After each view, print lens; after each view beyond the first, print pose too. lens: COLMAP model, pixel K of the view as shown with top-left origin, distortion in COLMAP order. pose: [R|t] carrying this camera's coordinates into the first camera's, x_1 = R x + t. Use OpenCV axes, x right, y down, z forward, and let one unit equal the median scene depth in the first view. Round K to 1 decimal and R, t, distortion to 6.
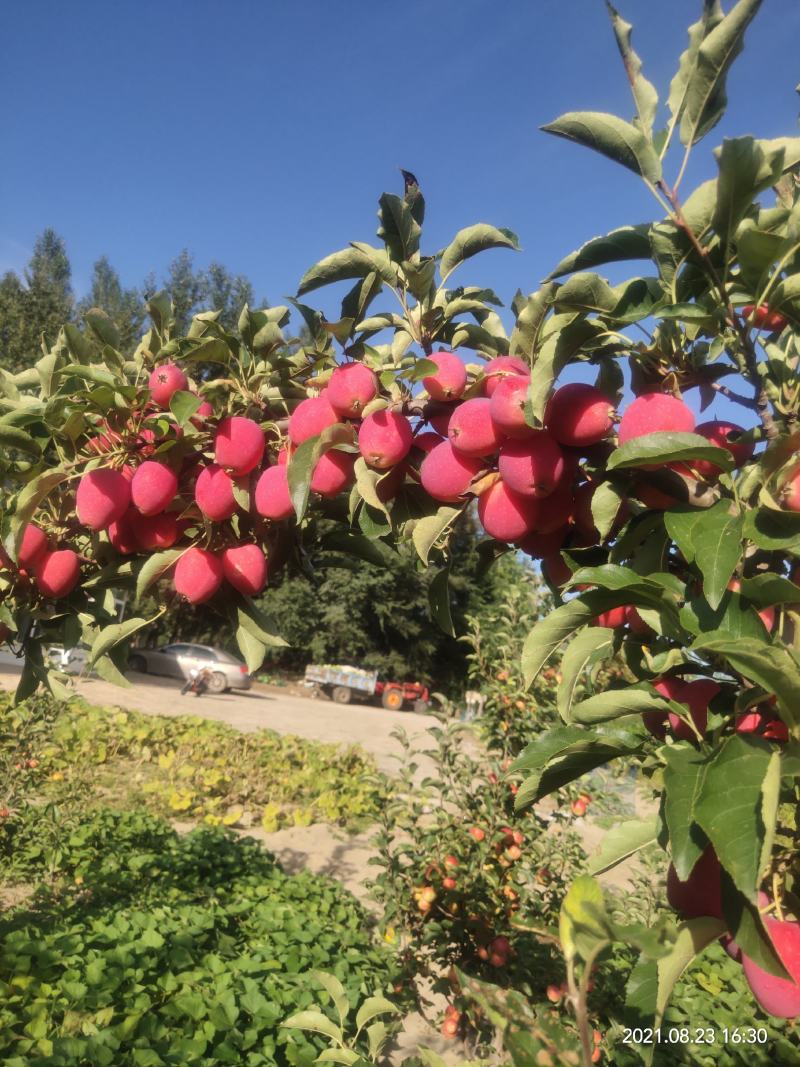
lens RADIAL K [[825.9, 0, 402.8], [0, 825.9, 537.0], [0, 0, 1]] dist [0.050109, 0.006165]
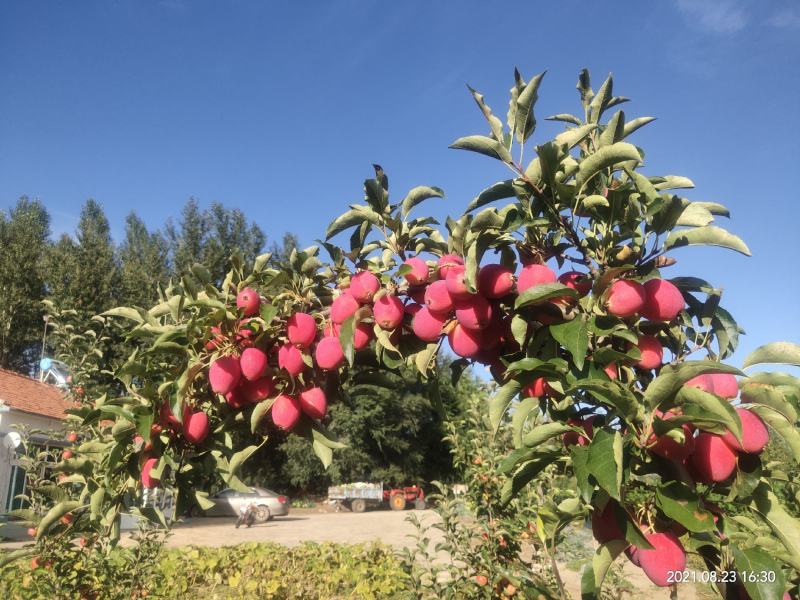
lens RADIAL K [[619.2, 0, 398.2], [0, 619.2, 300.2], [0, 0, 1]] dist [0.050109, 0.006165]
pose [[0.984758, -0.168006, 0.045000, -0.048939], [0.172223, 0.978041, -0.117370, 0.012846], [-0.024293, 0.123331, 0.992068, -0.258152]]
